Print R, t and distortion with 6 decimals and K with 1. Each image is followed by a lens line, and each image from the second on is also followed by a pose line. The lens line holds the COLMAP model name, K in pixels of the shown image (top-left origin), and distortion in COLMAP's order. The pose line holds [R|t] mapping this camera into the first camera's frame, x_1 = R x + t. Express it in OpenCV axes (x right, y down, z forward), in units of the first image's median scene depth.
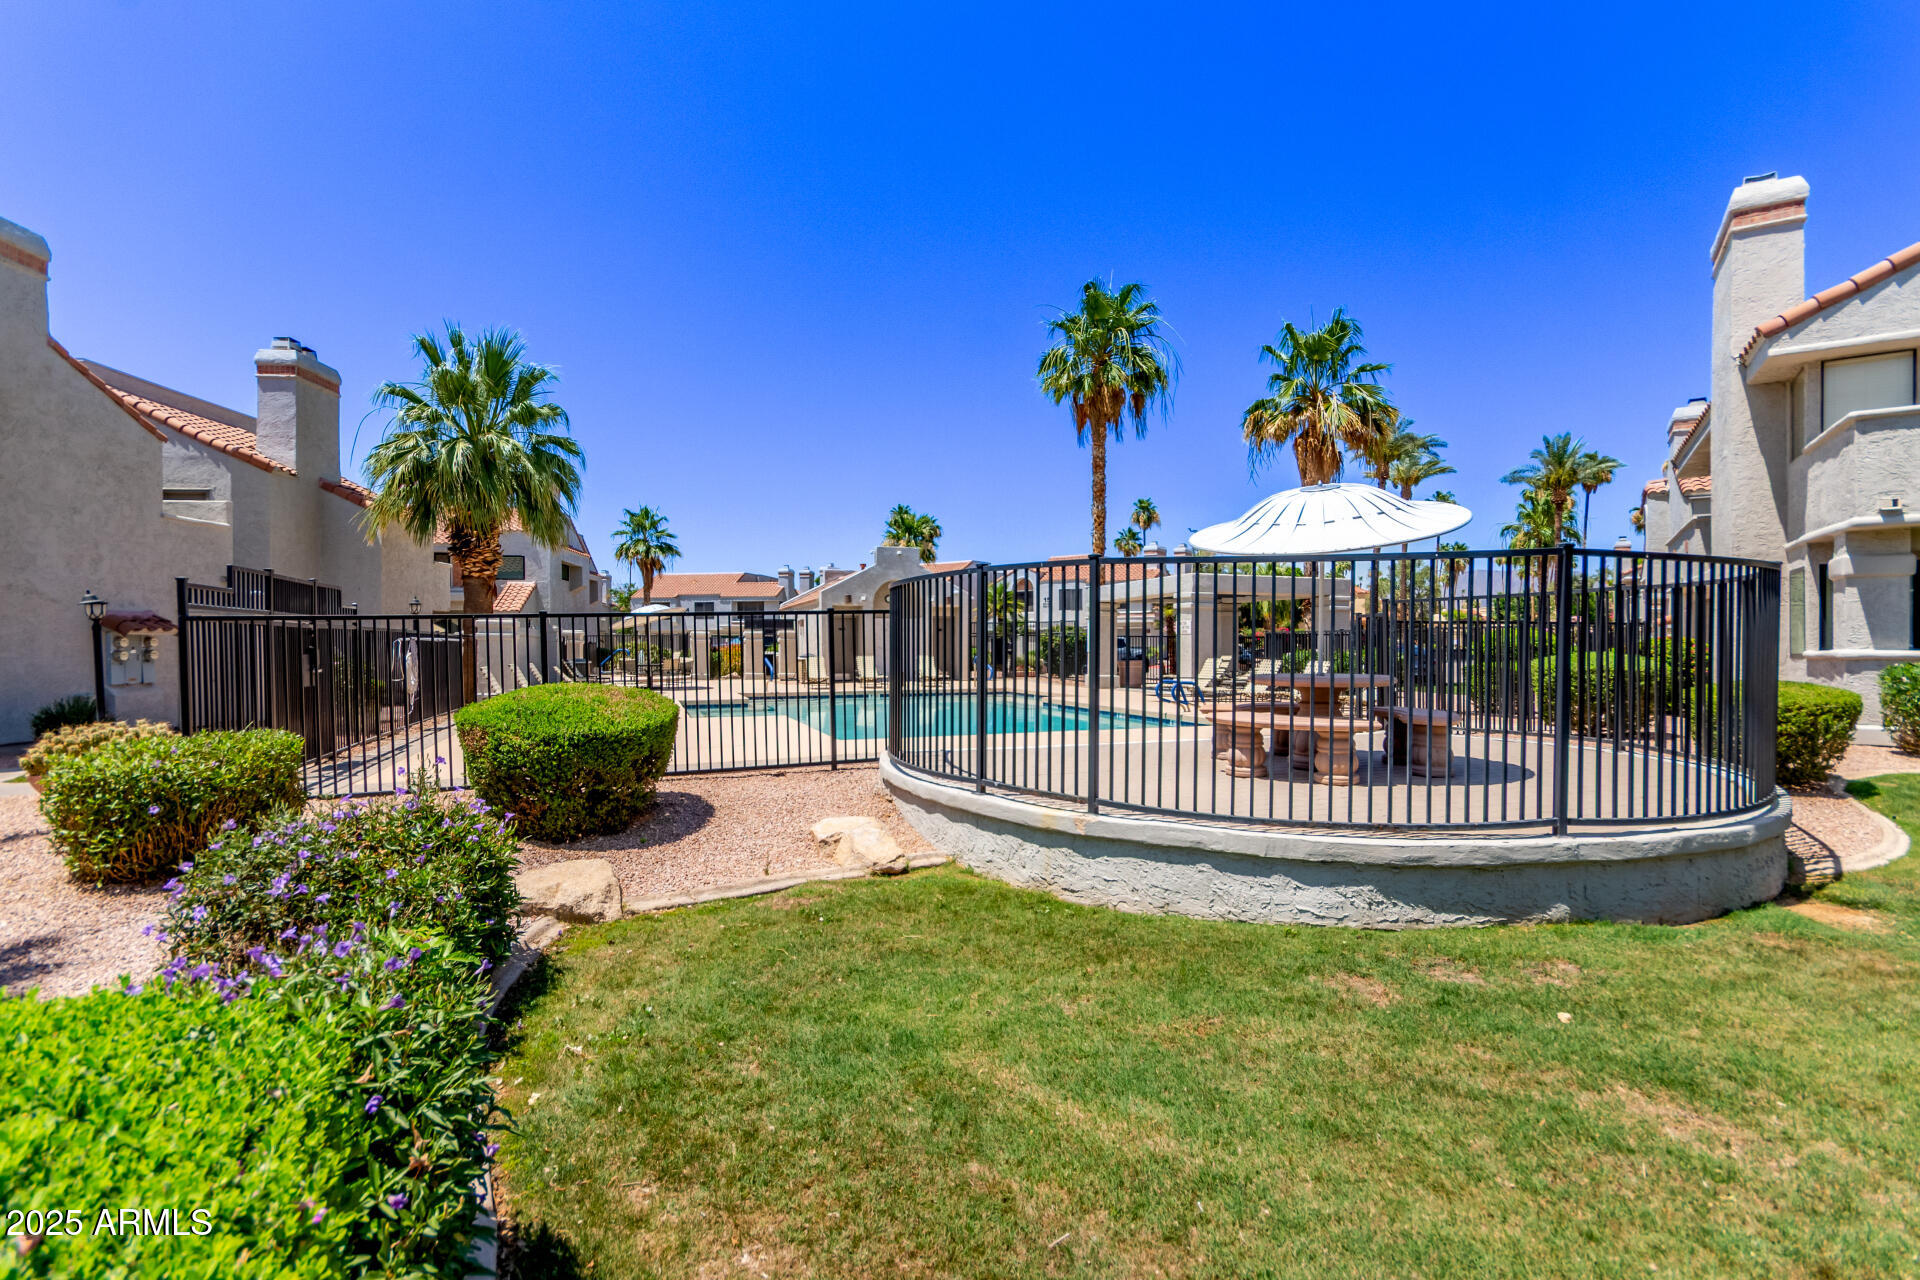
lens RADIAL K [[858.1, 0, 958.4], [0, 858.1, 643.7], [0, 0, 1]] dist [-0.000625, -0.000153]
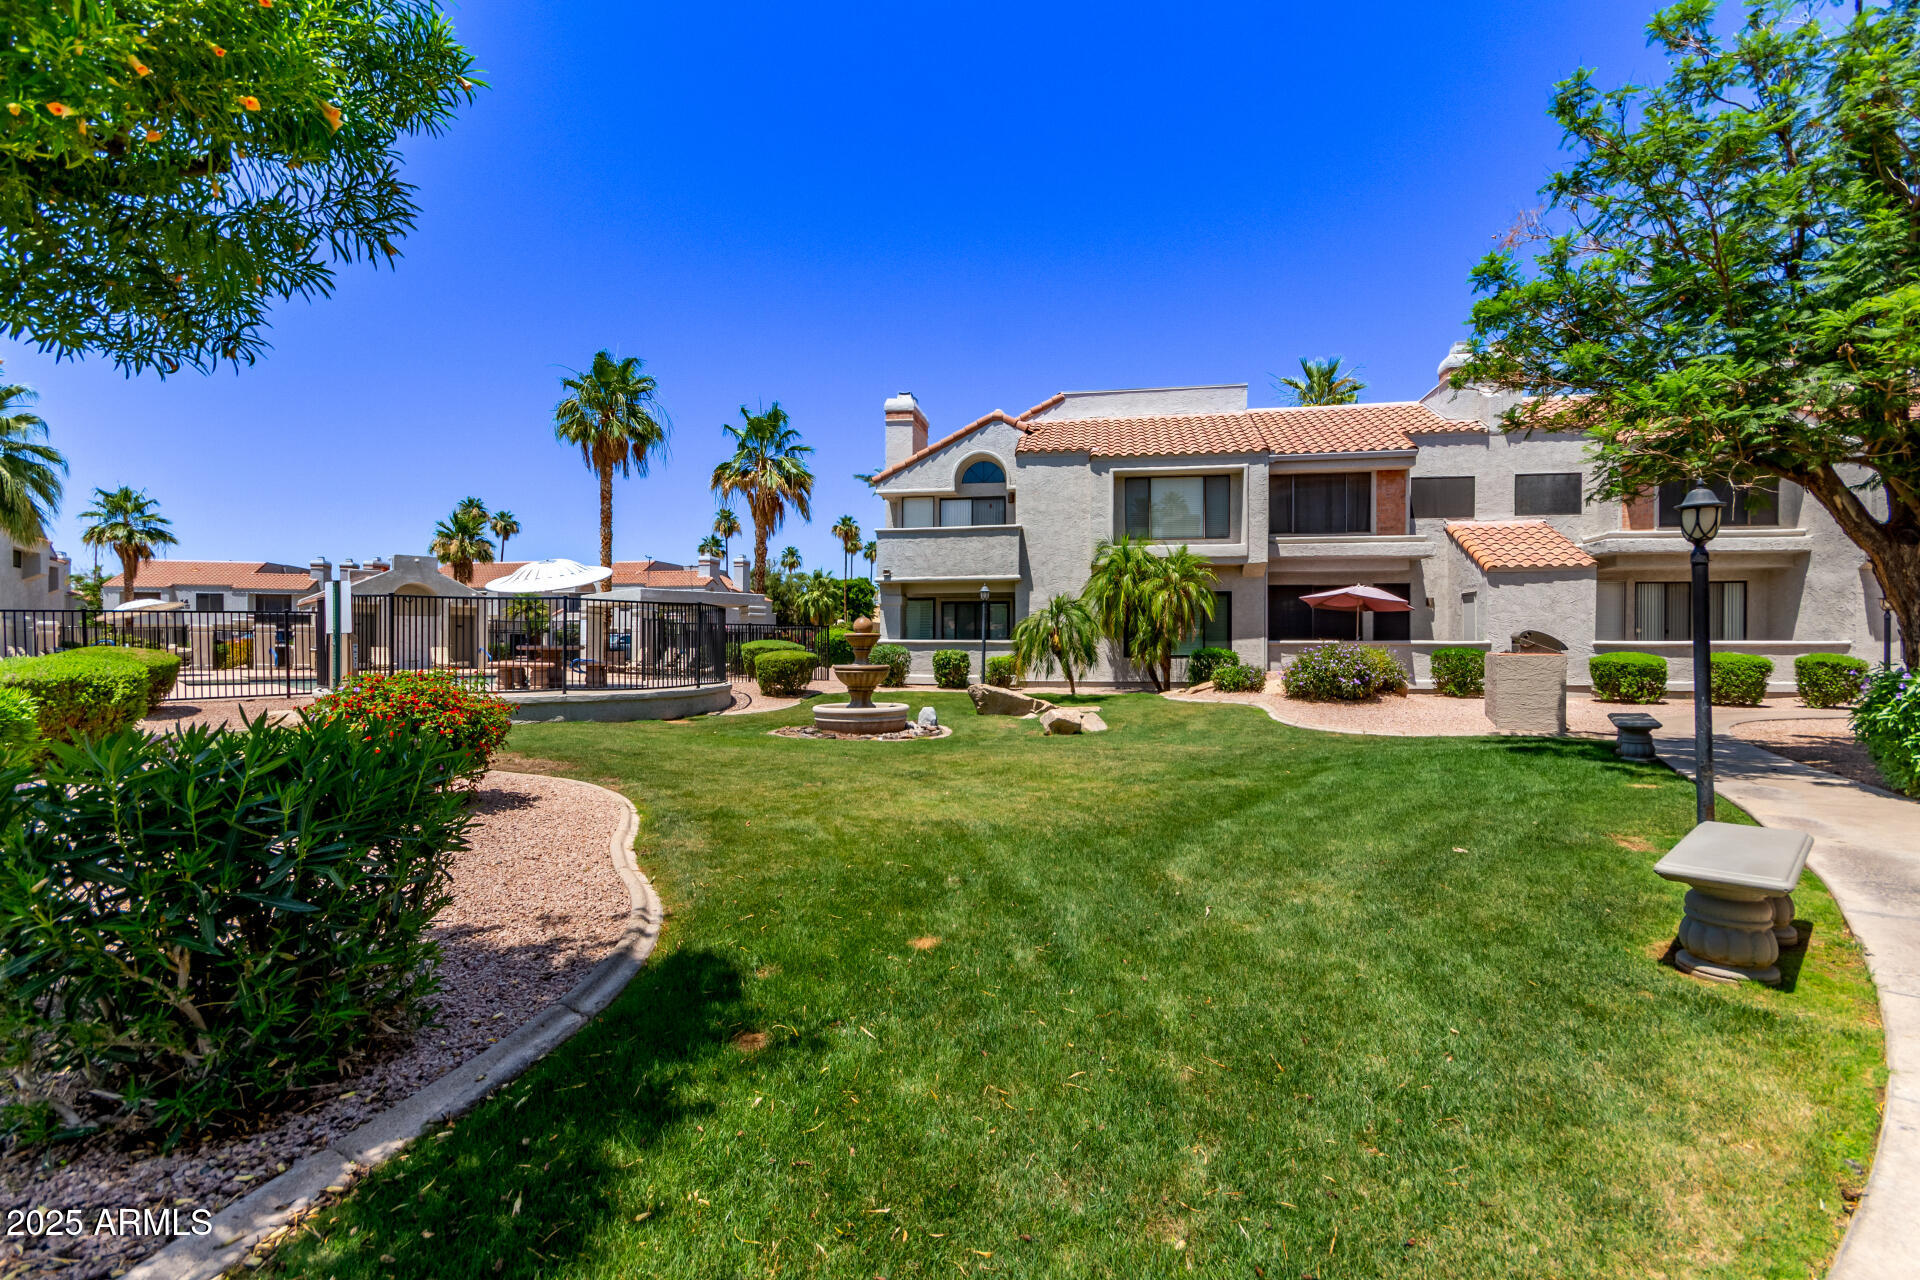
lens RADIAL K [[858.1, 0, 962.5], [0, 858.1, 648.2], [0, 0, 1]] dist [-0.000625, -0.000153]
pose [[0.908927, 0.001601, 0.416953, 0.103804], [-0.003121, 0.999991, 0.002962, 0.008191], [-0.416944, -0.003994, 0.908923, -0.331259]]
